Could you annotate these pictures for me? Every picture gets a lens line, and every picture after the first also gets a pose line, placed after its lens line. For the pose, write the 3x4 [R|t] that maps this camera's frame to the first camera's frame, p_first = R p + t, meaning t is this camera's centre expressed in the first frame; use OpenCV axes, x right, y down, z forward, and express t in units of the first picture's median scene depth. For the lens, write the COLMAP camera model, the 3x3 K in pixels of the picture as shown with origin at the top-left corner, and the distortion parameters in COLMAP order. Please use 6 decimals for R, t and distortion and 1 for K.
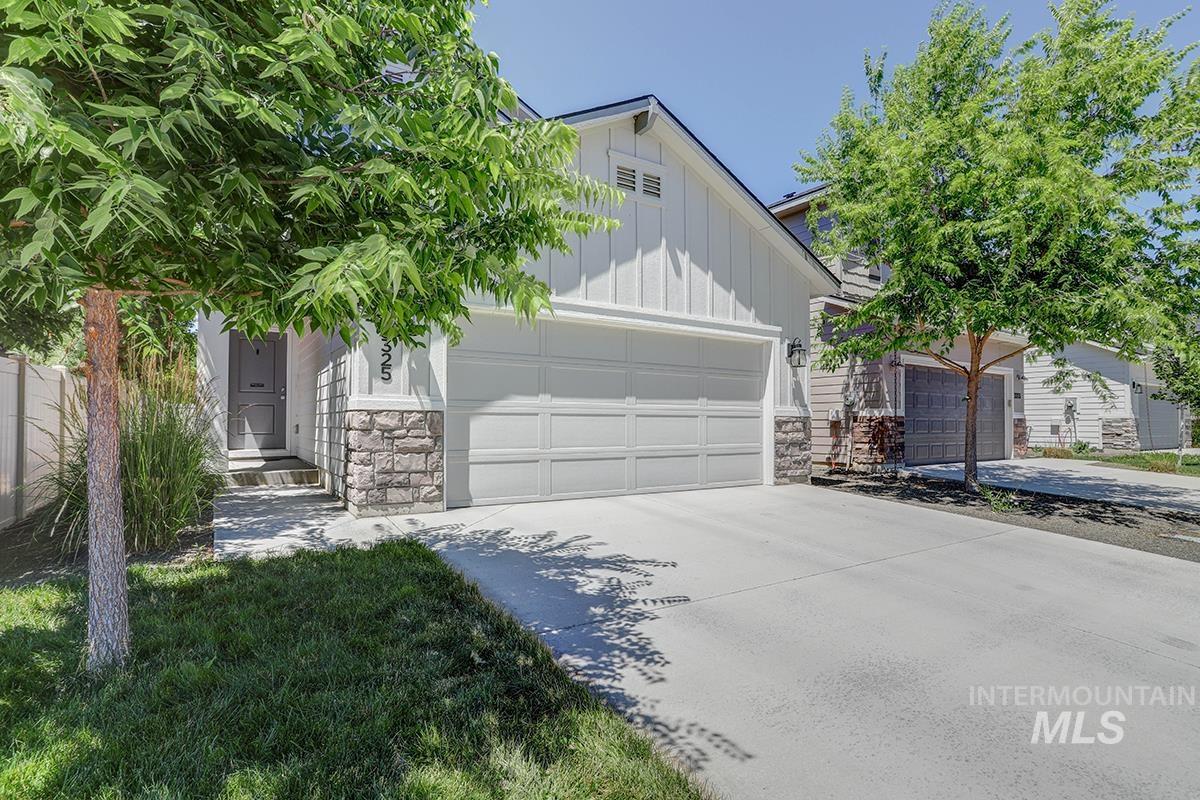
lens RADIAL K [[600.0, 0, 598.4], [0, 600.0, 423.2], [0, 0, 1]] dist [-0.064078, 0.000040]
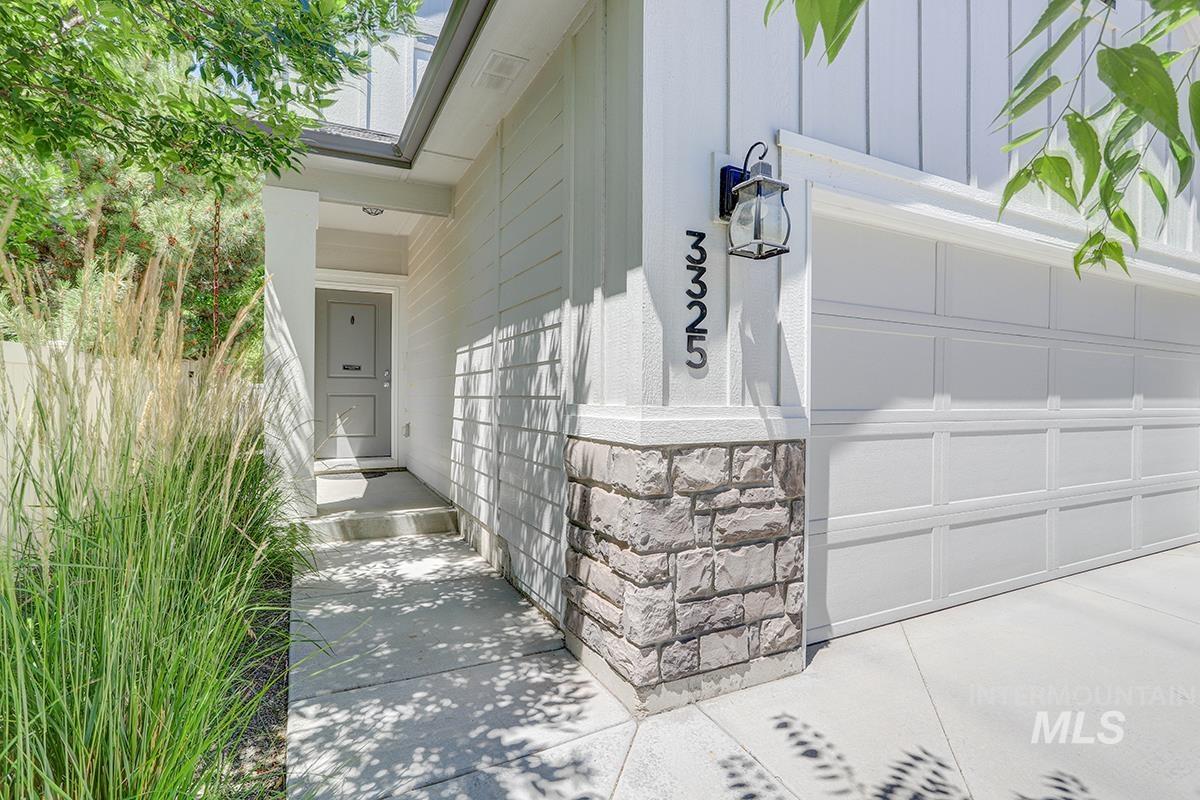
lens RADIAL K [[579.1, 0, 601.3], [0, 579.1, 423.5], [0, 0, 1]] dist [-0.031741, 0.000205]
pose [[0.994950, 0.006028, -0.100187, -0.367199], [-0.001878, 0.999138, 0.041467, -0.049236], [0.100351, -0.041070, 0.994104, 0.582337]]
